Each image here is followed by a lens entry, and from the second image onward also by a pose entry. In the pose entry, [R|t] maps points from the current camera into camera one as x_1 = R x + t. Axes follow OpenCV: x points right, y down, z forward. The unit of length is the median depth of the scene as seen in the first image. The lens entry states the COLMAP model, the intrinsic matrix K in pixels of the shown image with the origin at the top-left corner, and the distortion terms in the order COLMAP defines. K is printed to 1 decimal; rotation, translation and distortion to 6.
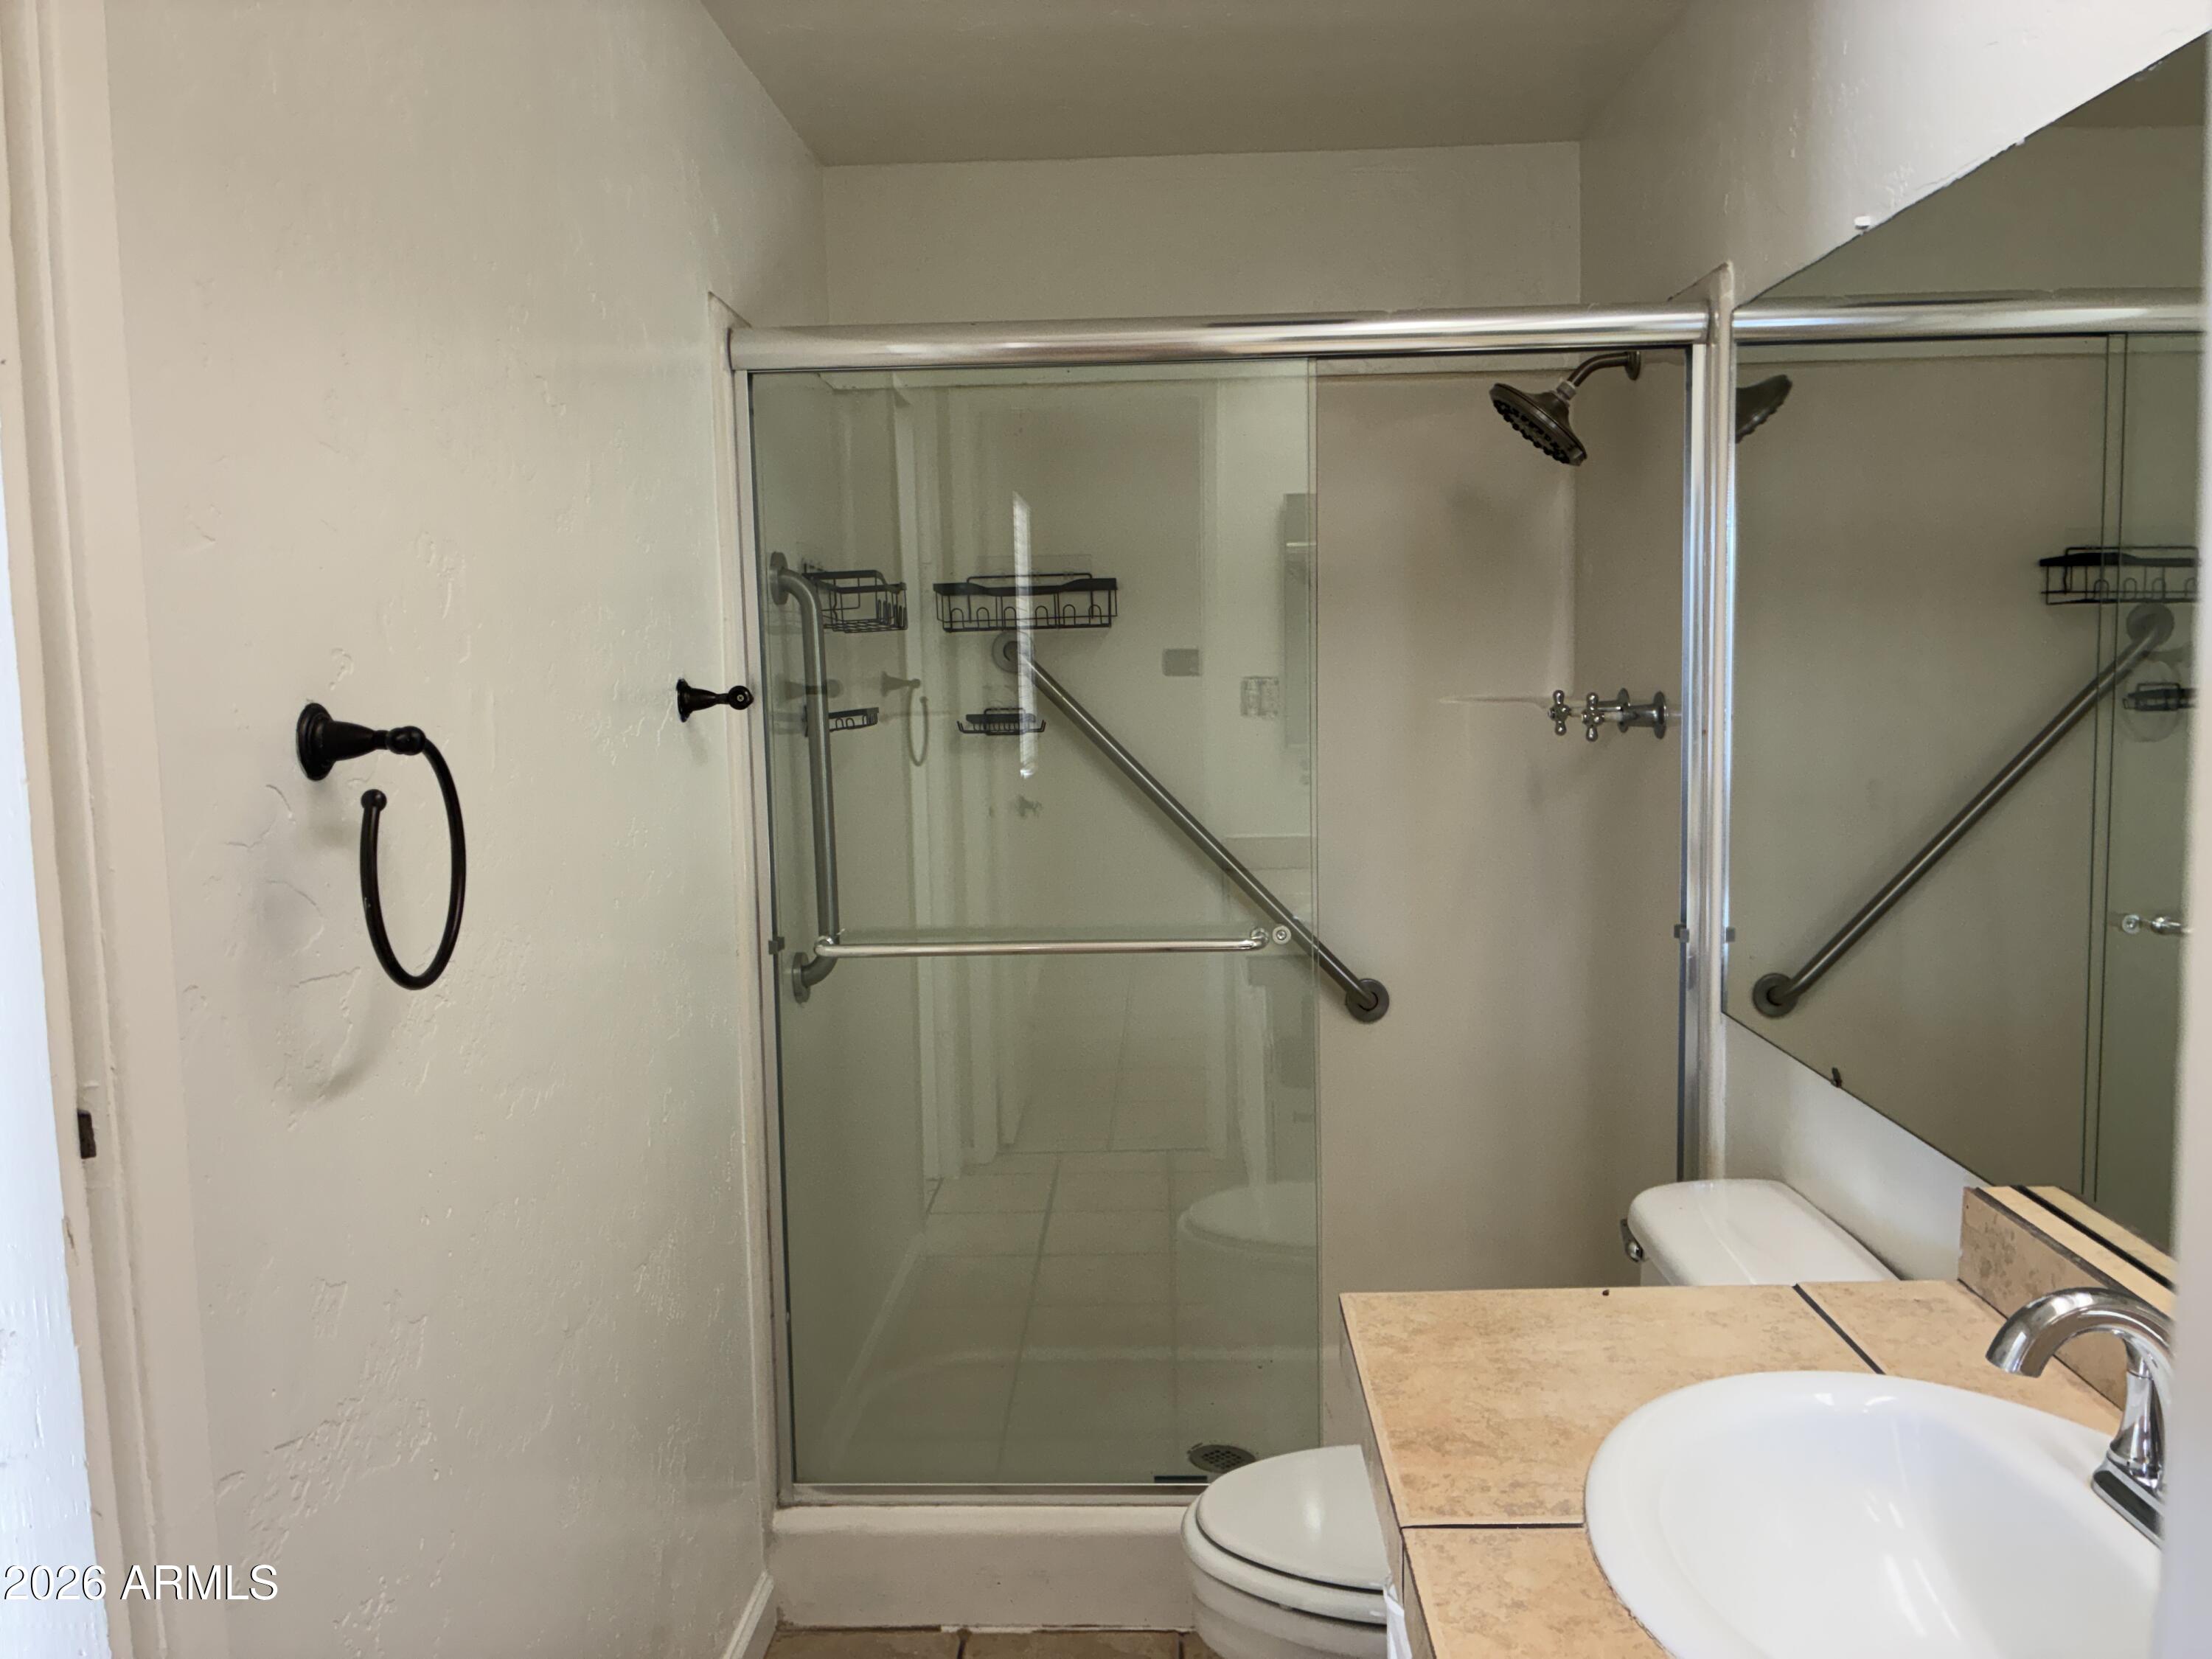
lens RADIAL K [[1697.7, 0, 1106.7], [0, 1697.7, 828.4], [0, 0, 1]] dist [0.028753, -0.015758]
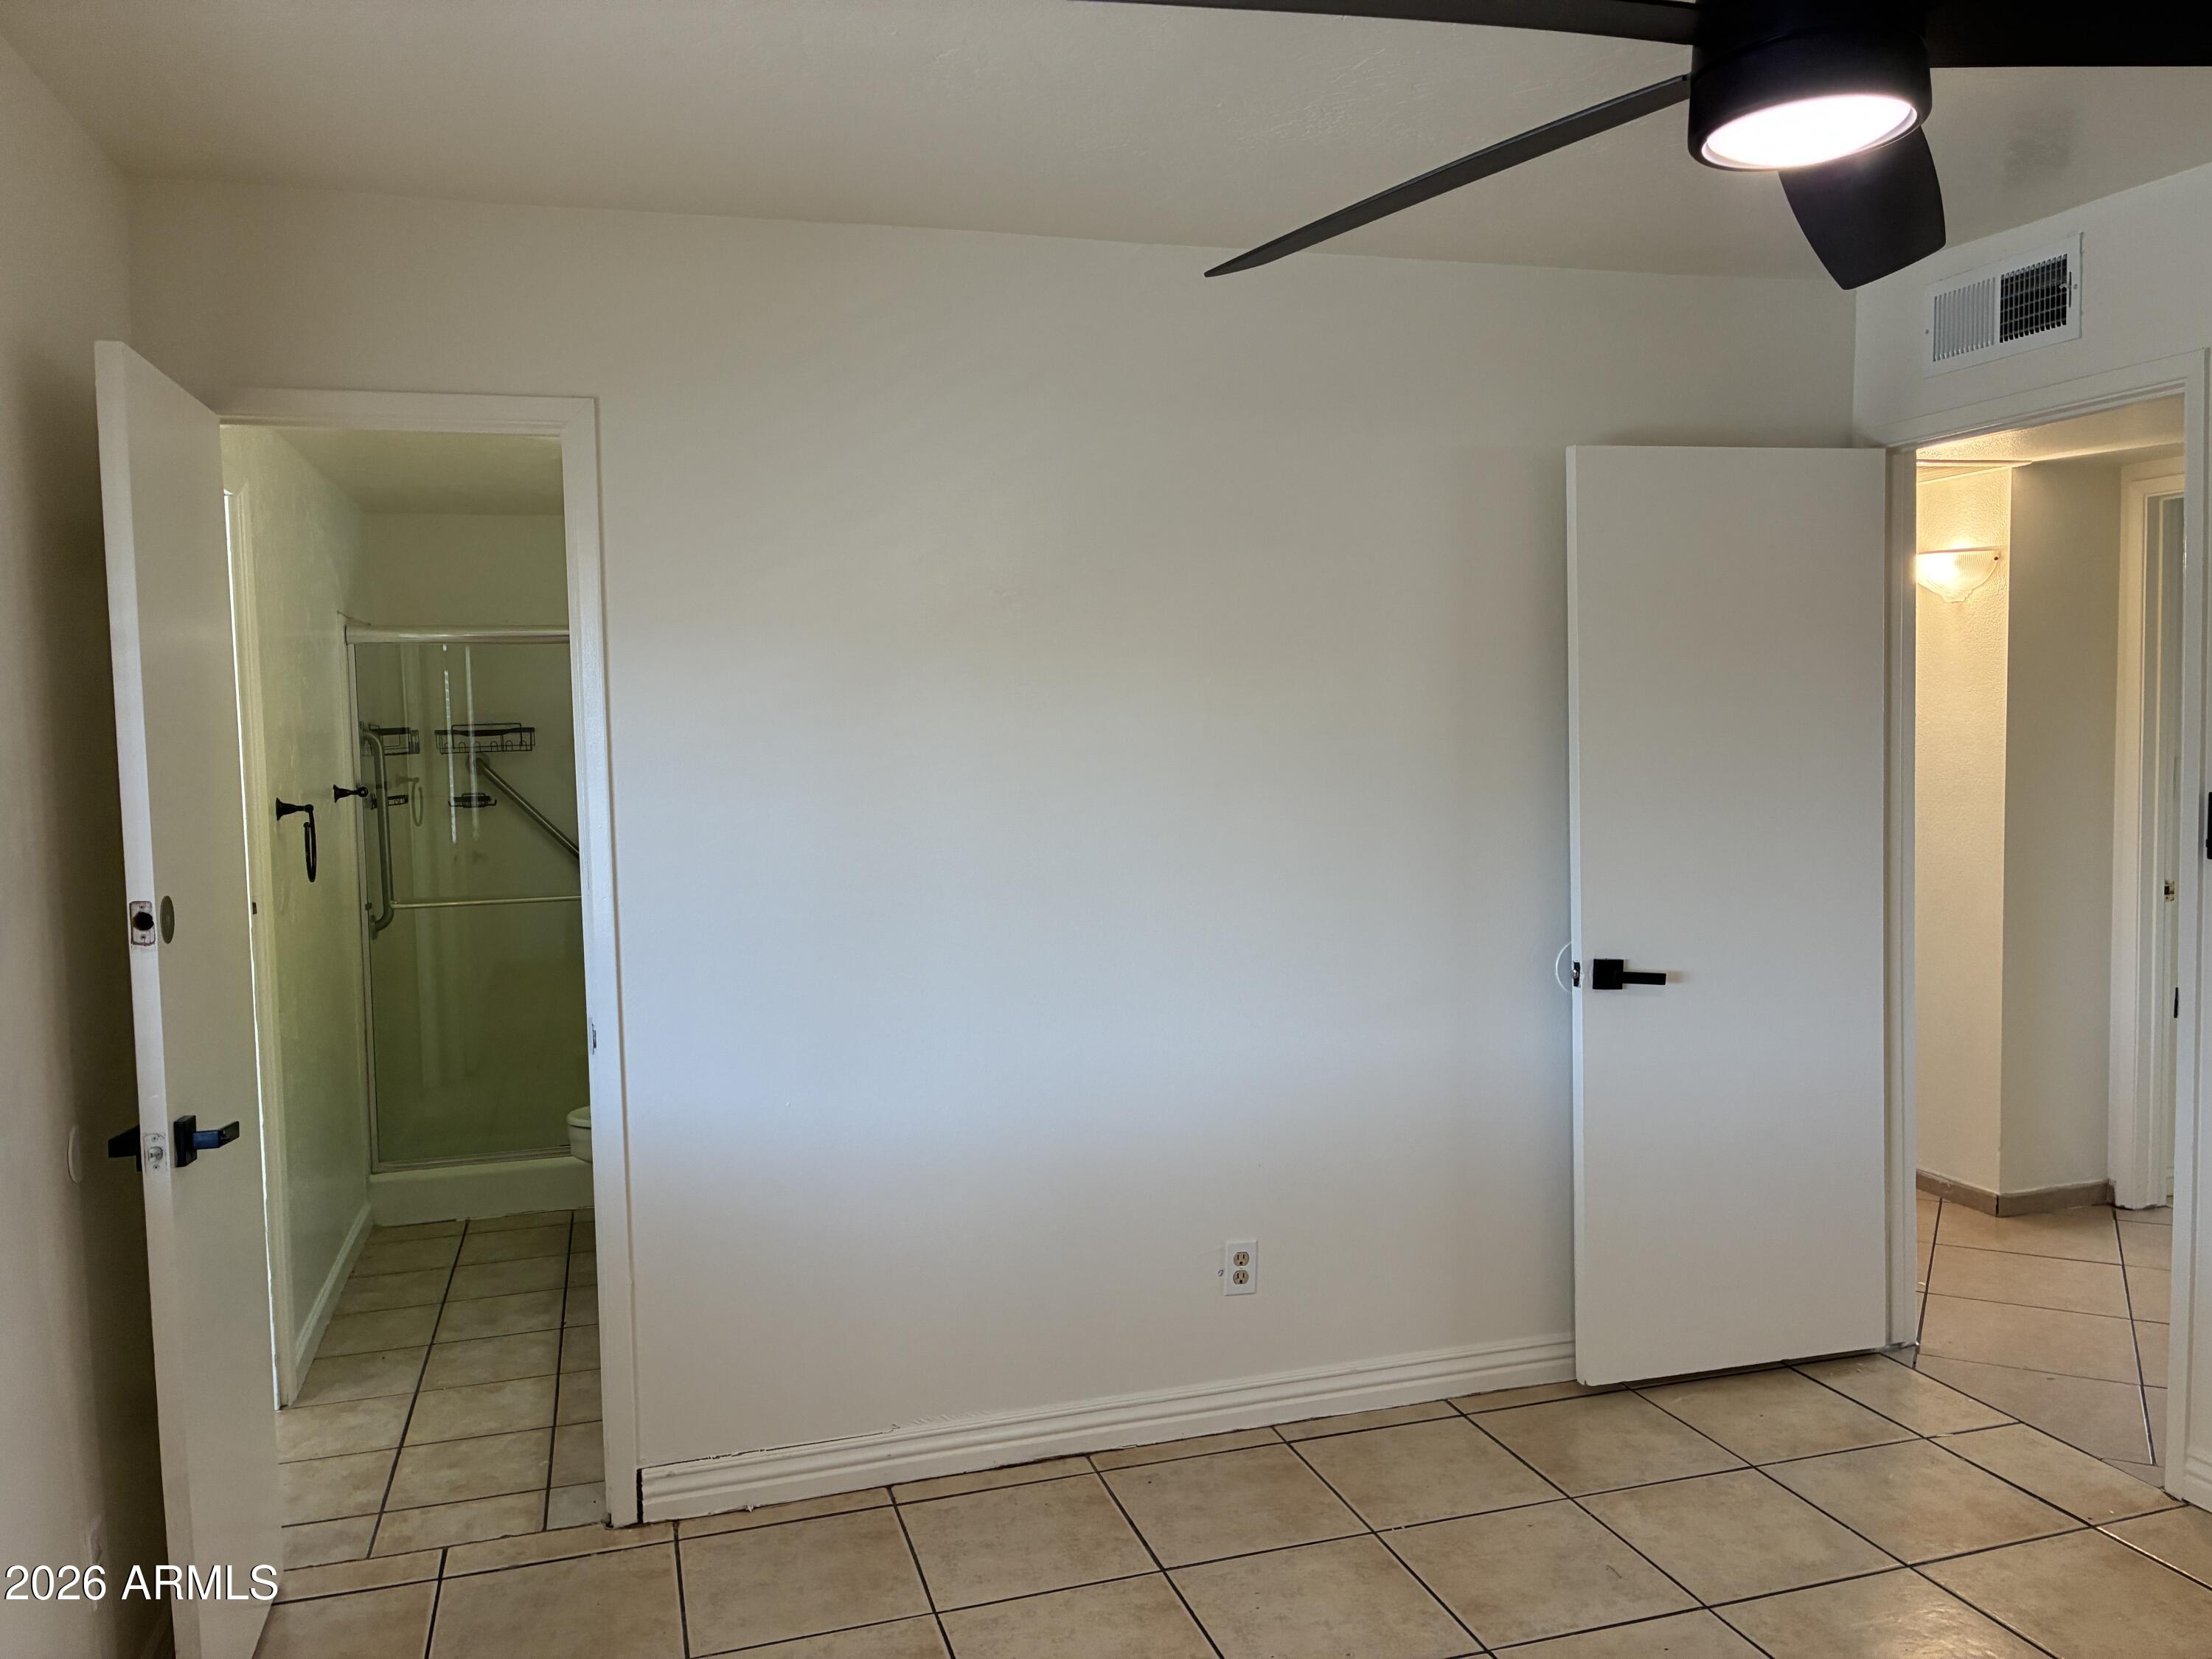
lens RADIAL K [[1673.2, 0, 1089.1], [0, 1673.2, 816.5], [0, 0, 1]] dist [0.070833, -0.097147]
pose [[0.950777, -0.020685, 0.309185, 0.012980], [0.036335, 0.998329, -0.044943, 0.080793], [-0.307738, 0.053965, 0.949939, -1.244817]]
